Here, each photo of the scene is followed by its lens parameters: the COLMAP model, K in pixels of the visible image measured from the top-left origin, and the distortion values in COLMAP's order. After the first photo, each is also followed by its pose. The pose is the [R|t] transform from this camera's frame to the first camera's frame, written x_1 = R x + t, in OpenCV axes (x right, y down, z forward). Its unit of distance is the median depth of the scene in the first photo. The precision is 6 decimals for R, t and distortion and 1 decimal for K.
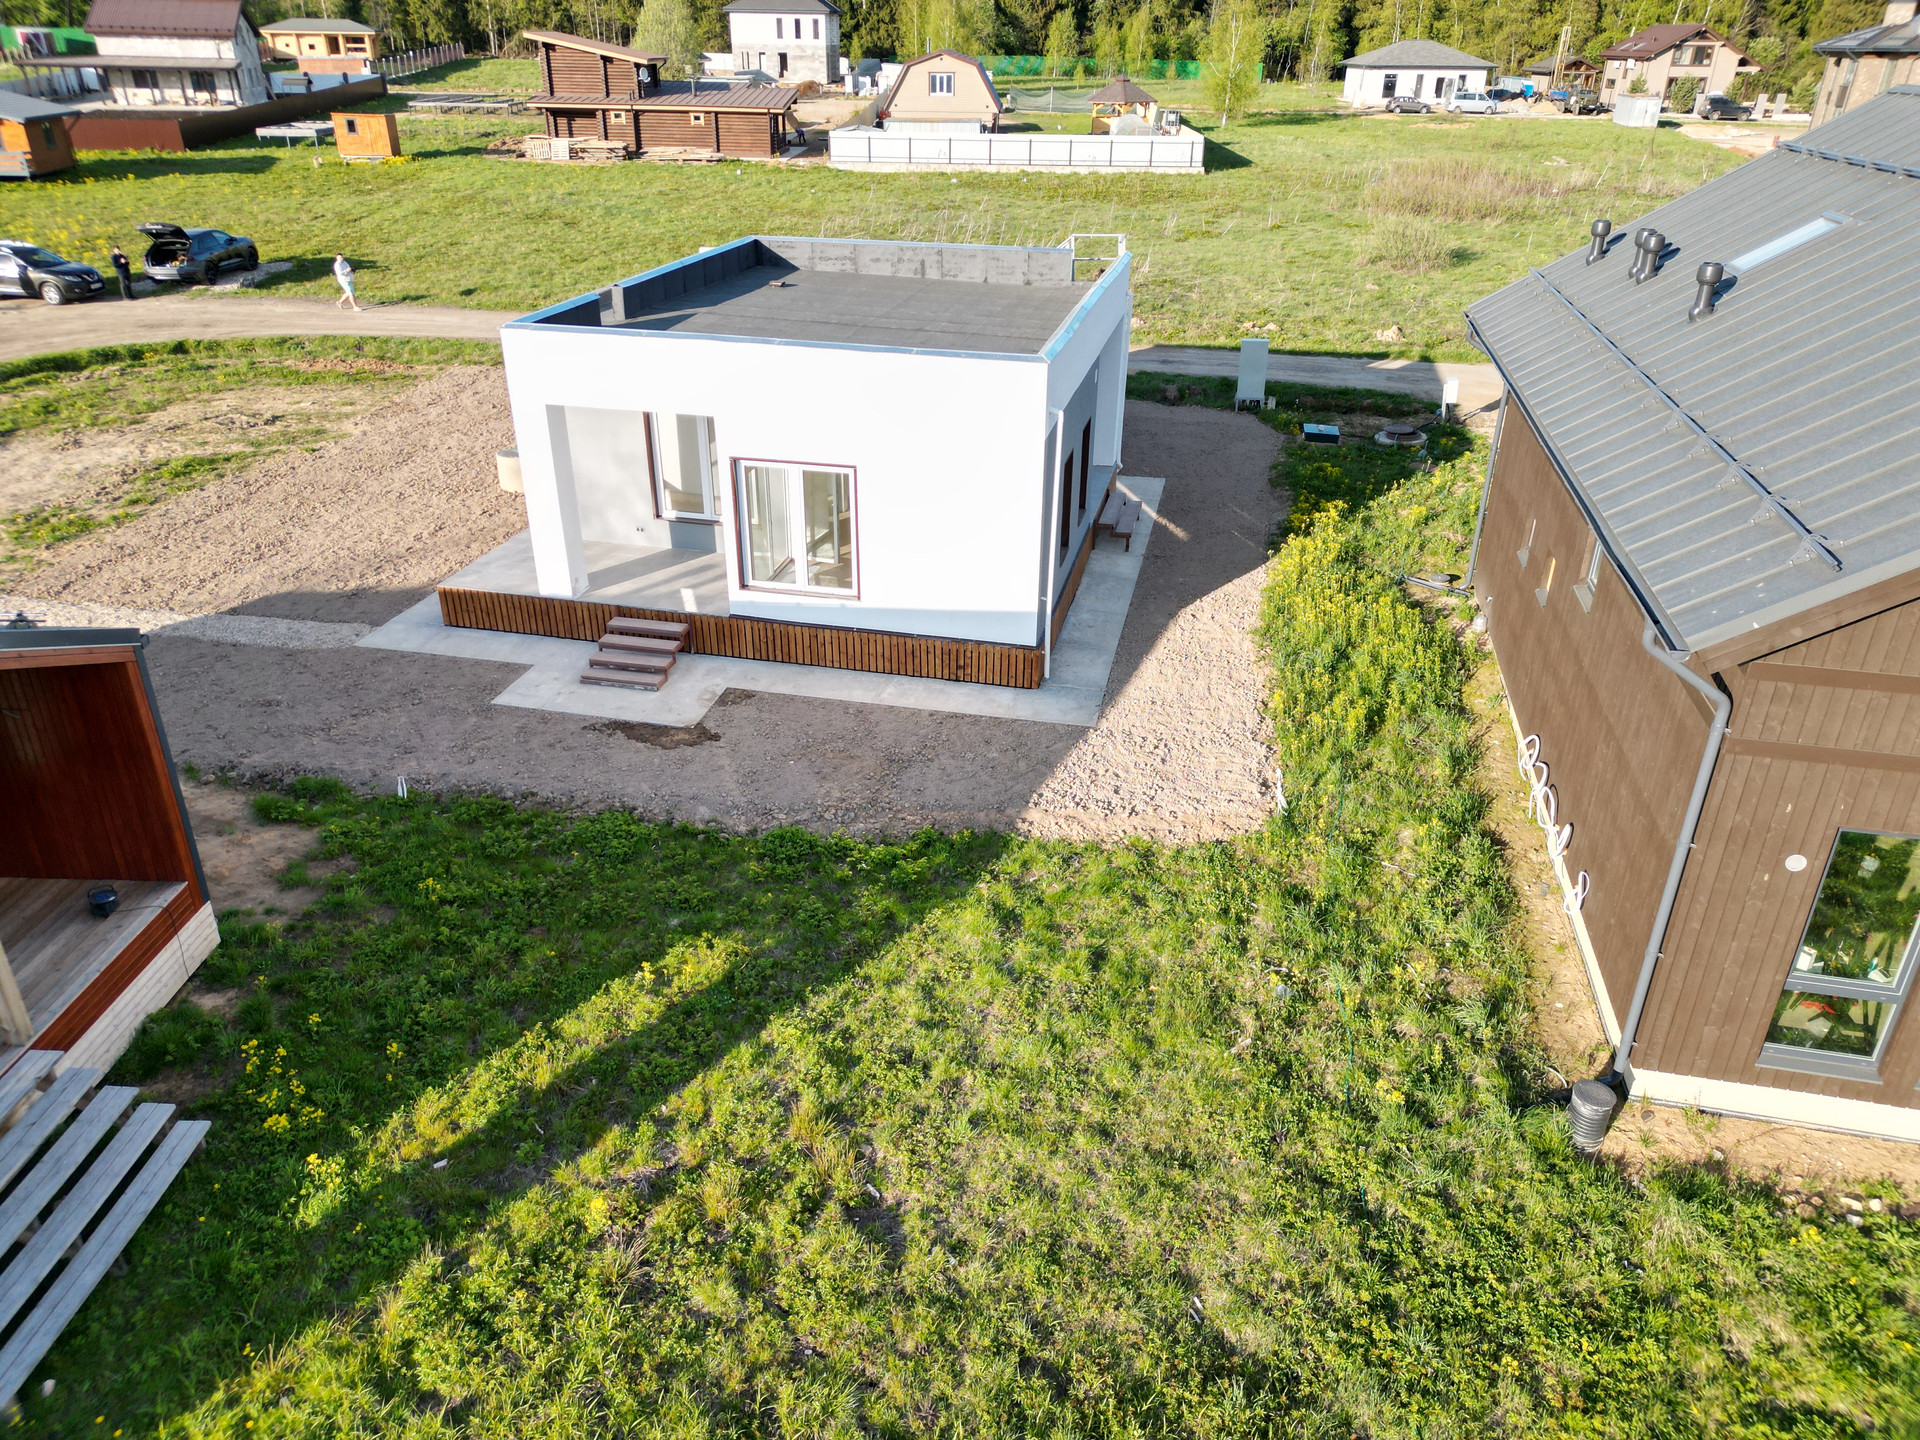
lens RADIAL K [[1338.1, 0, 963.4], [0, 1338.1, 711.2], [0, 0, 1]] dist [0.065590, -0.061155]
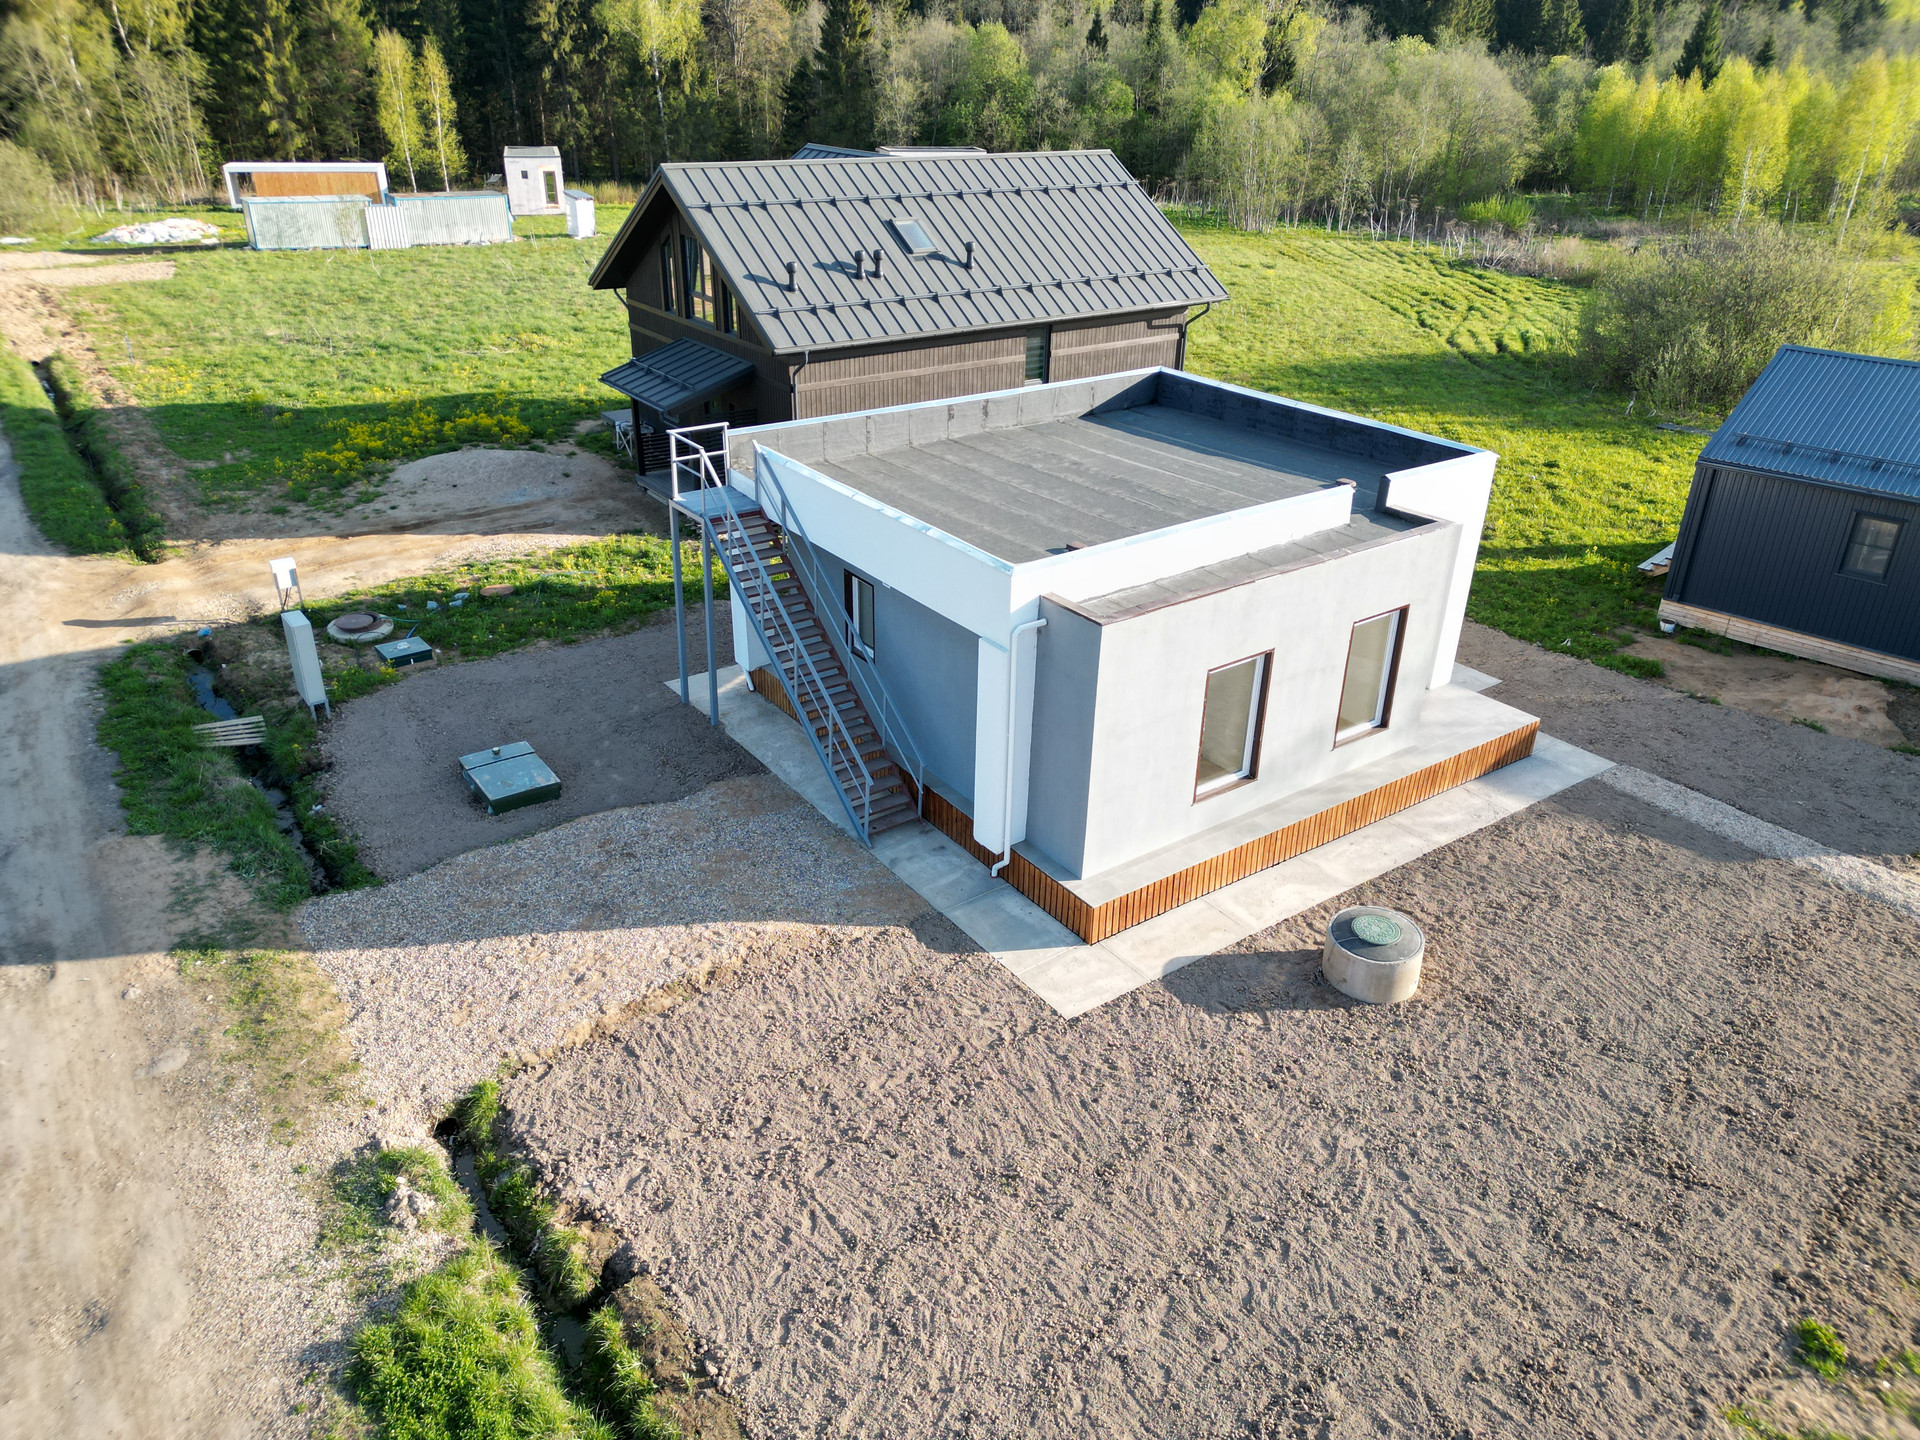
lens RADIAL K [[1338.1, 0, 963.4], [0, 1338.1, 711.2], [0, 0, 1]] dist [0.065590, -0.061155]
pose [[-0.746425, -0.317326, 0.584939, -0.241030], [0.274164, 0.654287, 0.704800, -0.346890], [-0.606369, 0.686450, -0.401377, 0.609407]]
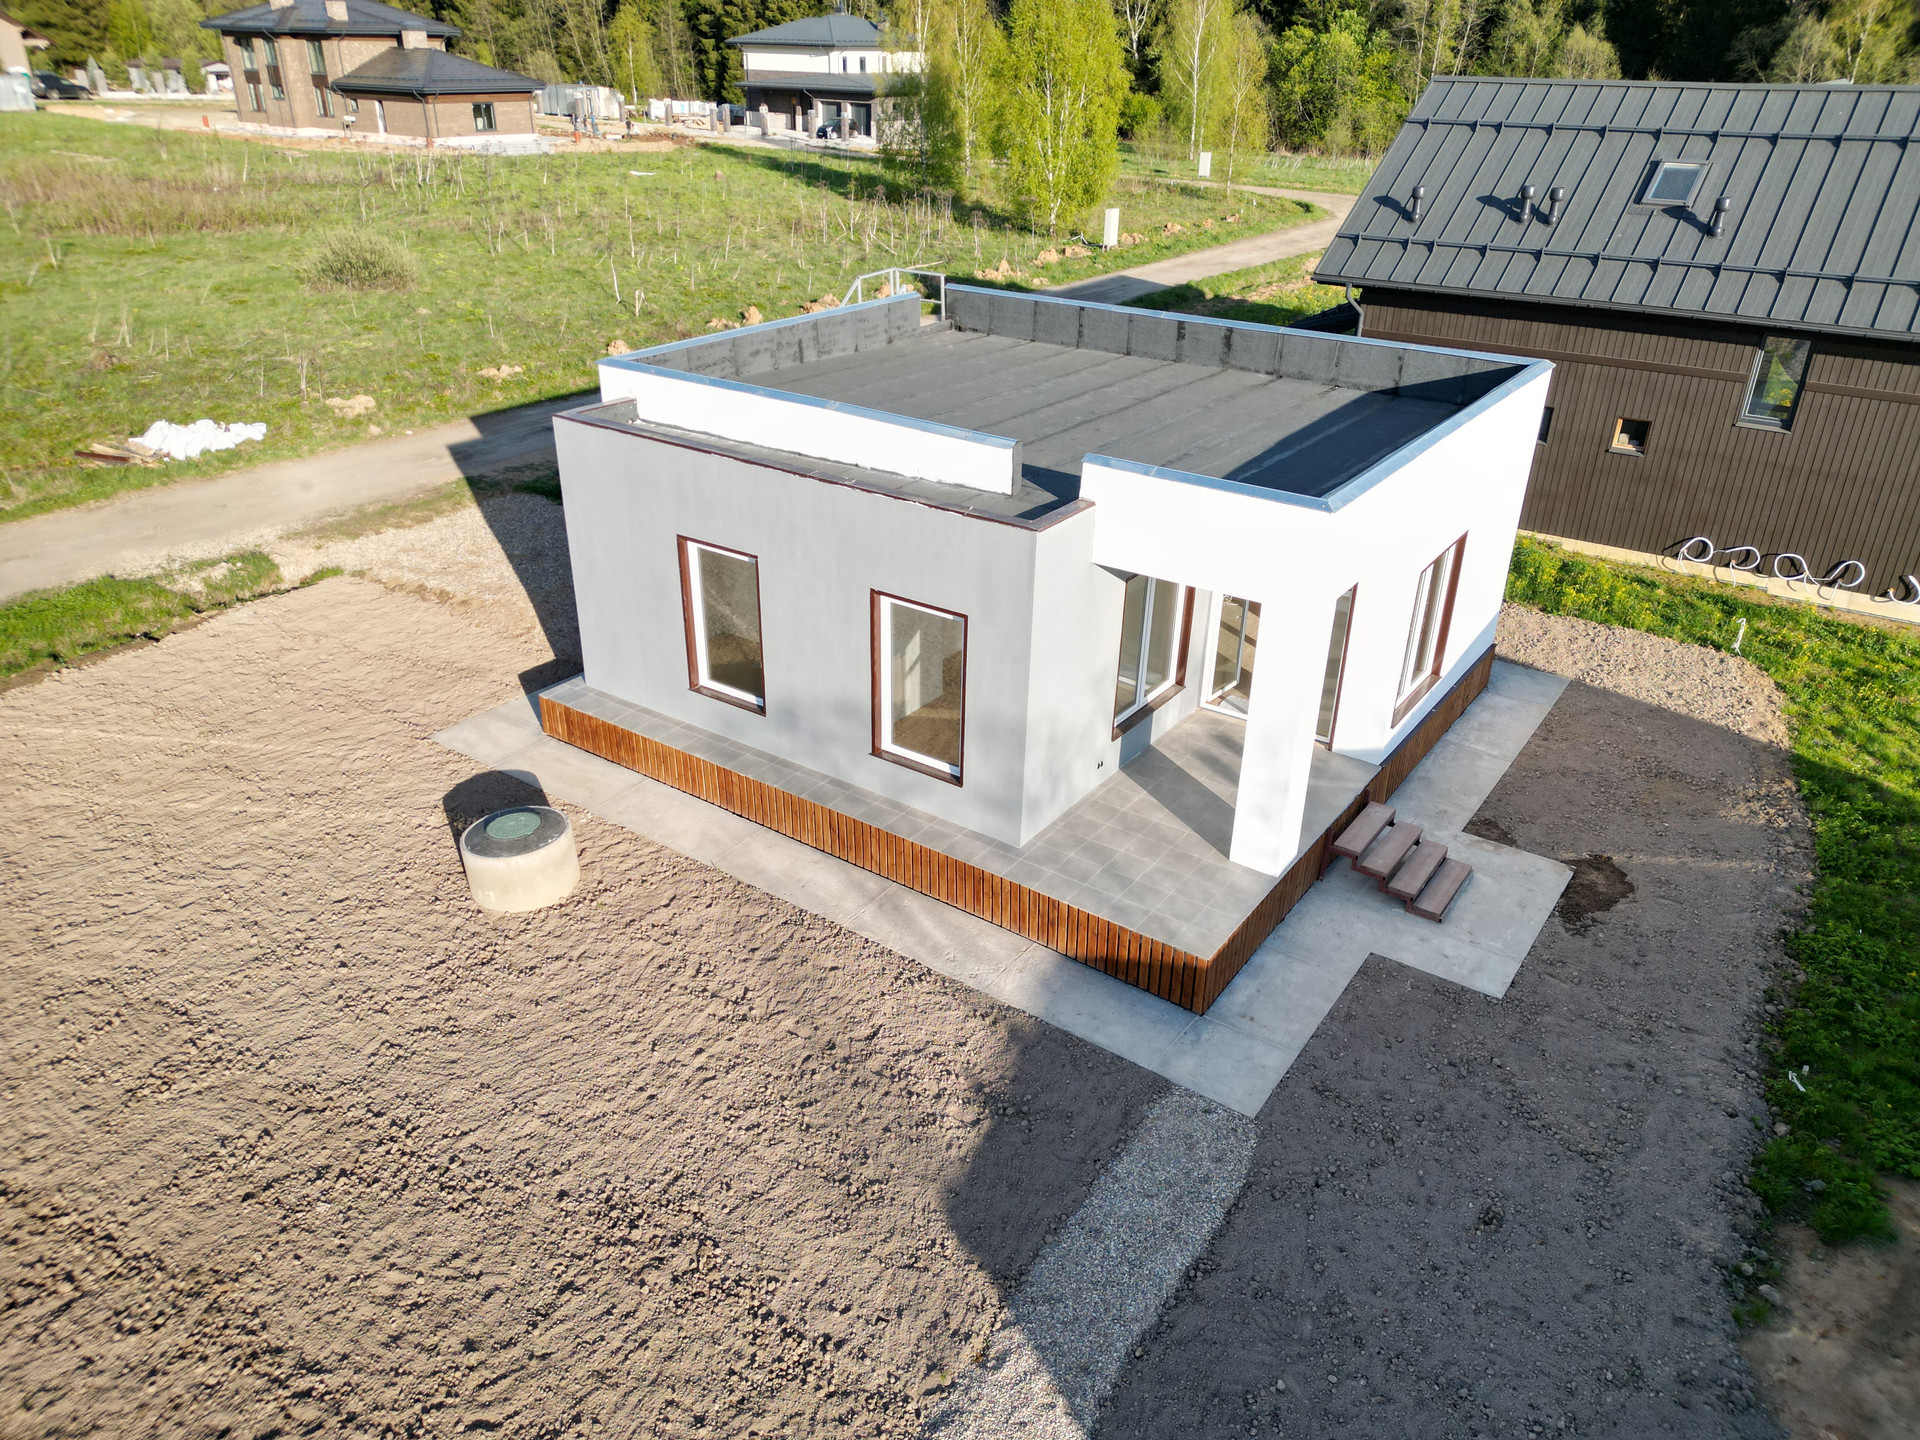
lens RADIAL K [[1338.1, 0, 963.4], [0, 1338.1, 711.2], [0, 0, 1]] dist [0.065590, -0.061155]
pose [[0.386862, -0.416474, 0.822732, -0.318947], [0.405002, 0.878282, 0.254155, -0.140678], [-0.828439, 0.234885, 0.508446, 0.272609]]
